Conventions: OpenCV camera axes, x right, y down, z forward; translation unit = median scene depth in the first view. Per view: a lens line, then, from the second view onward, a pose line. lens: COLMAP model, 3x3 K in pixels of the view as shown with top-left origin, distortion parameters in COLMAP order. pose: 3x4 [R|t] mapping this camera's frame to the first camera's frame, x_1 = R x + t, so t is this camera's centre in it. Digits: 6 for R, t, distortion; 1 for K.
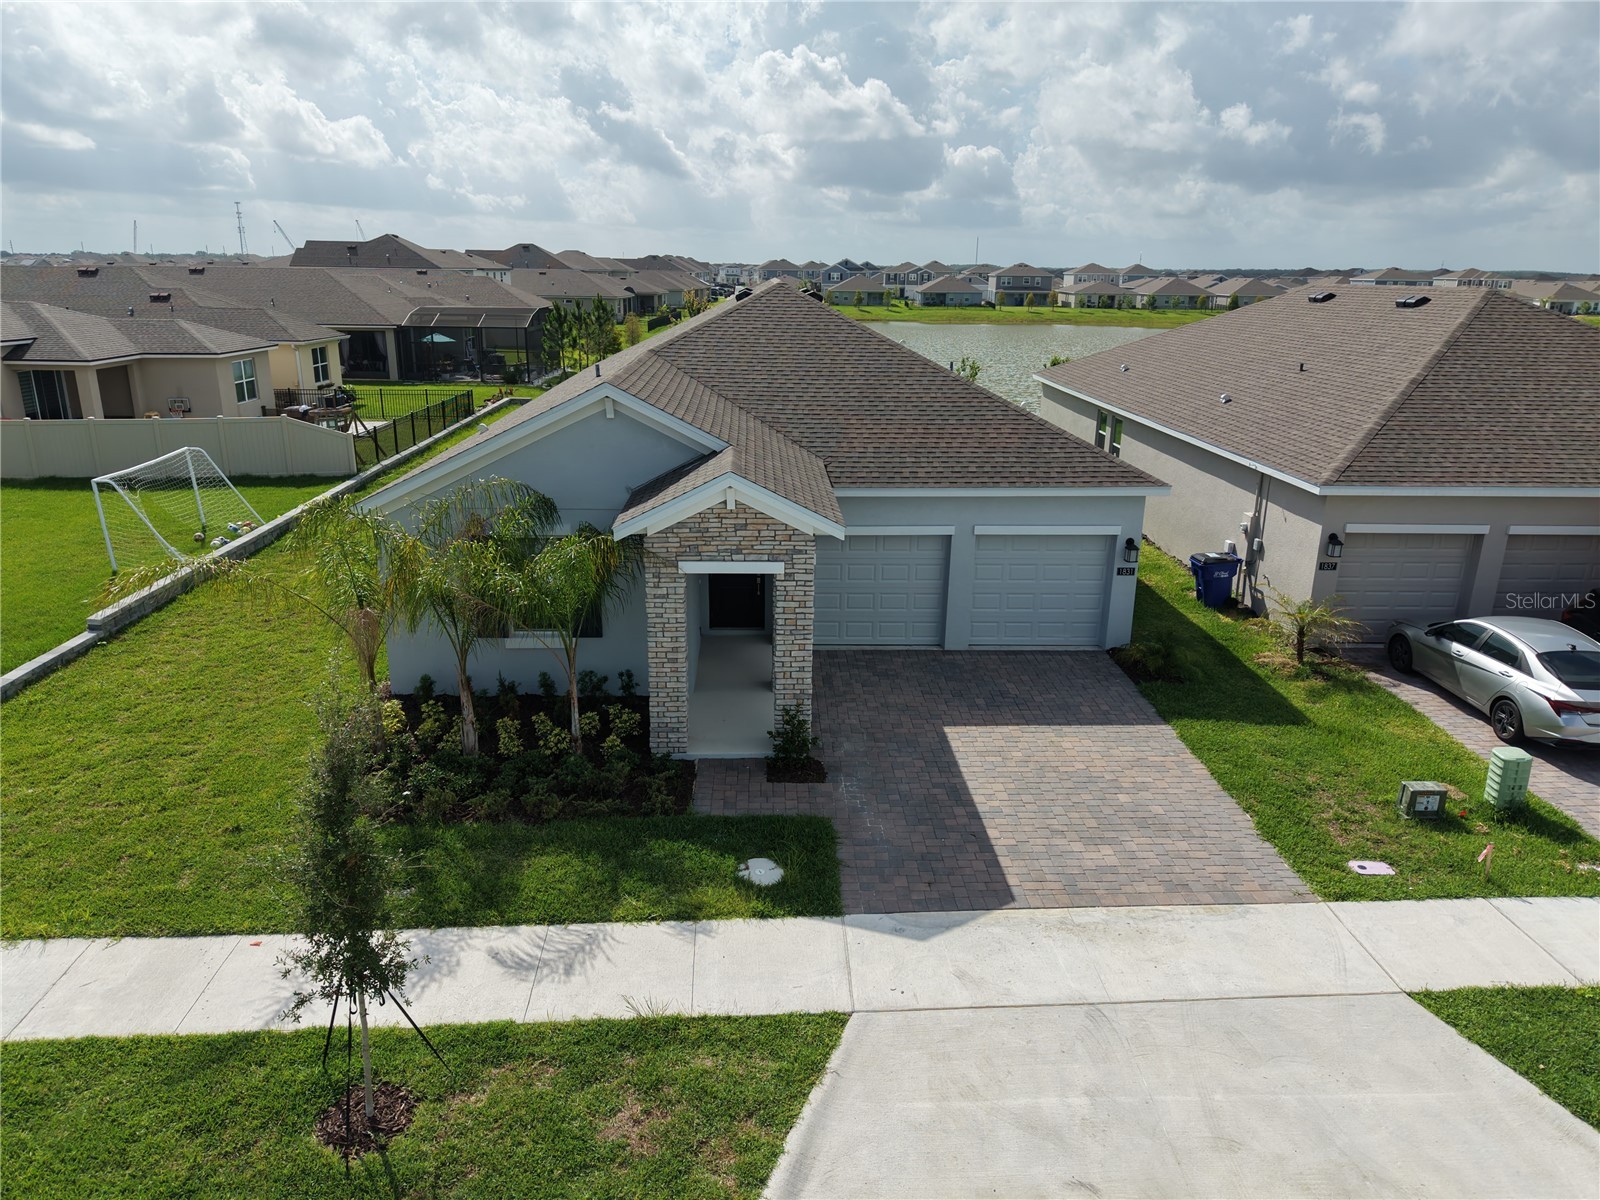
lens RADIAL K [[1068.4, 0, 800.0], [0, 1068.4, 600.0], [0, 0, 1]] dist [0.020532, -0.017820]
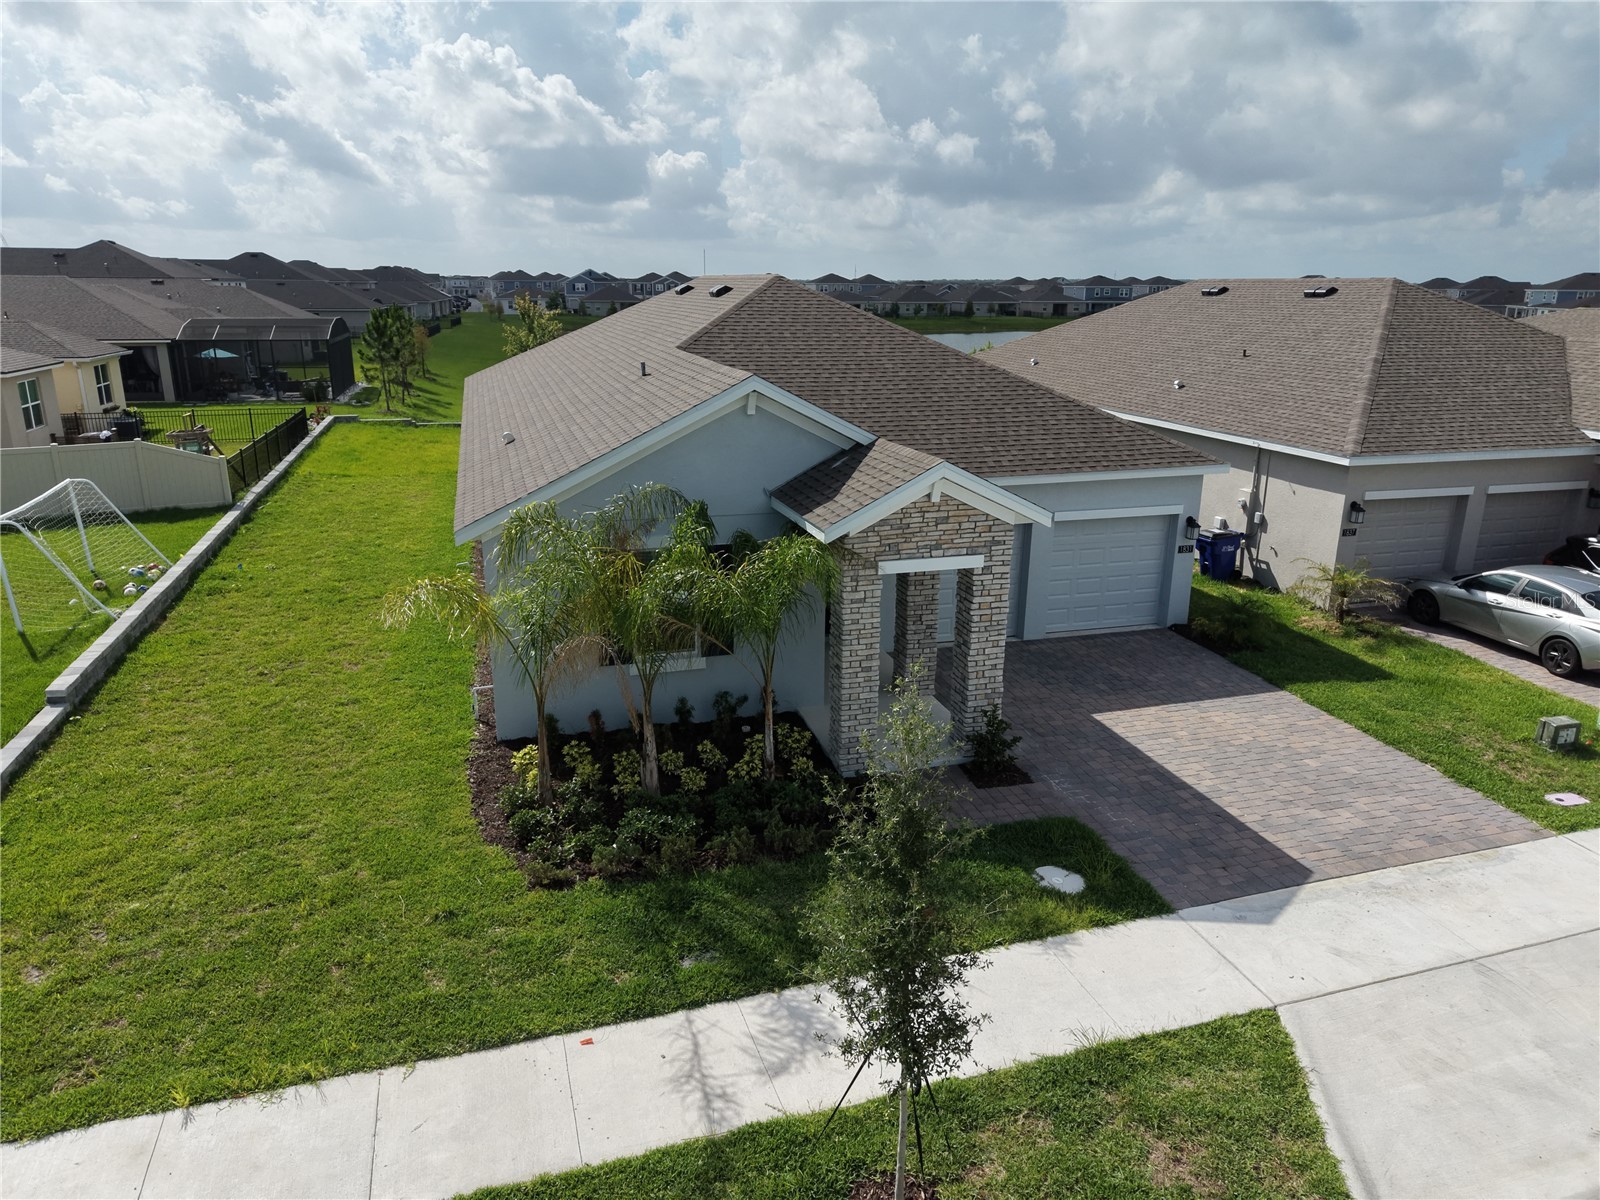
lens RADIAL K [[1077.2, 0, 795.9], [0, 1077.2, 596.9], [0, 0, 1]] dist [0.005928, -0.002051]
pose [[0.970321, -0.074594, 0.230028, -0.325725], [0.077735, 0.996963, -0.004610, -0.005592], [-0.228986, 0.022354, 0.973173, 0.086891]]
